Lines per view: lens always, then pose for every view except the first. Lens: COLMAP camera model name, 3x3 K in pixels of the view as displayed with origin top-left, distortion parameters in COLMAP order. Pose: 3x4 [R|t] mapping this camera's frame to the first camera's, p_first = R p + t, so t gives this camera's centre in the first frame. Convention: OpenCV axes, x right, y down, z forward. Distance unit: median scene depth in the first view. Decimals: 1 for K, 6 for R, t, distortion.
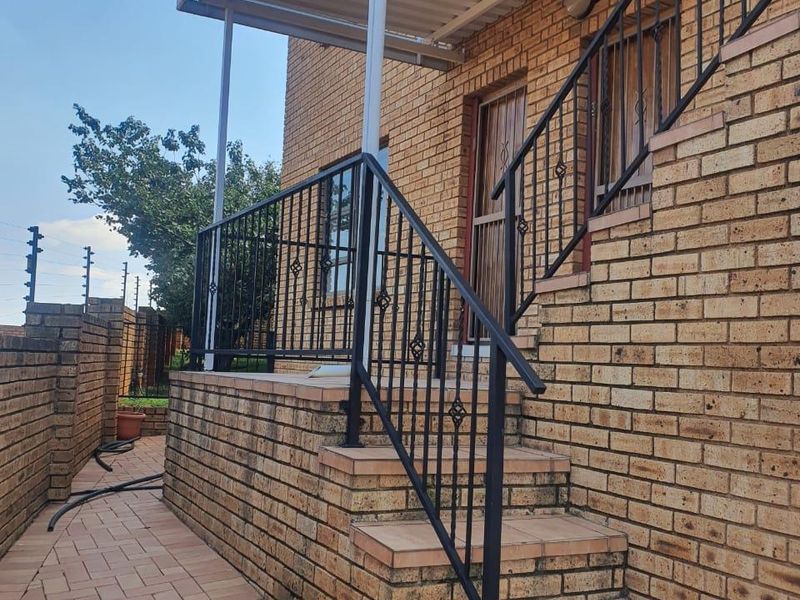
lens RADIAL K [[825.1, 0, 388.9], [0, 825.1, 297.4], [0, 0, 1]] dist [0.175483, -0.438108]
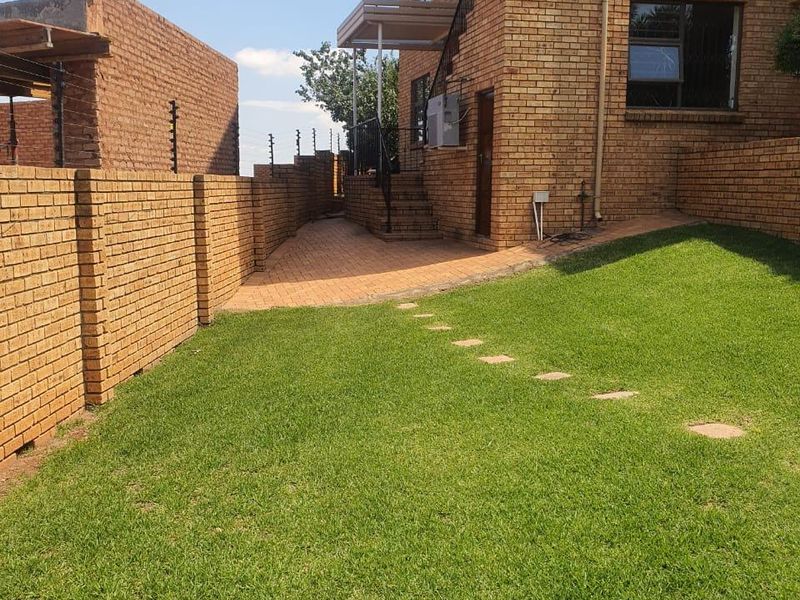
lens RADIAL K [[825.1, 0, 388.9], [0, 825.1, 297.4], [0, 0, 1]] dist [0.175483, -0.438108]
pose [[0.963538, -0.049141, -0.263020, 0.324464], [0.103741, 0.974710, 0.197935, -0.029192], [0.246641, -0.218004, 0.944268, -0.938450]]
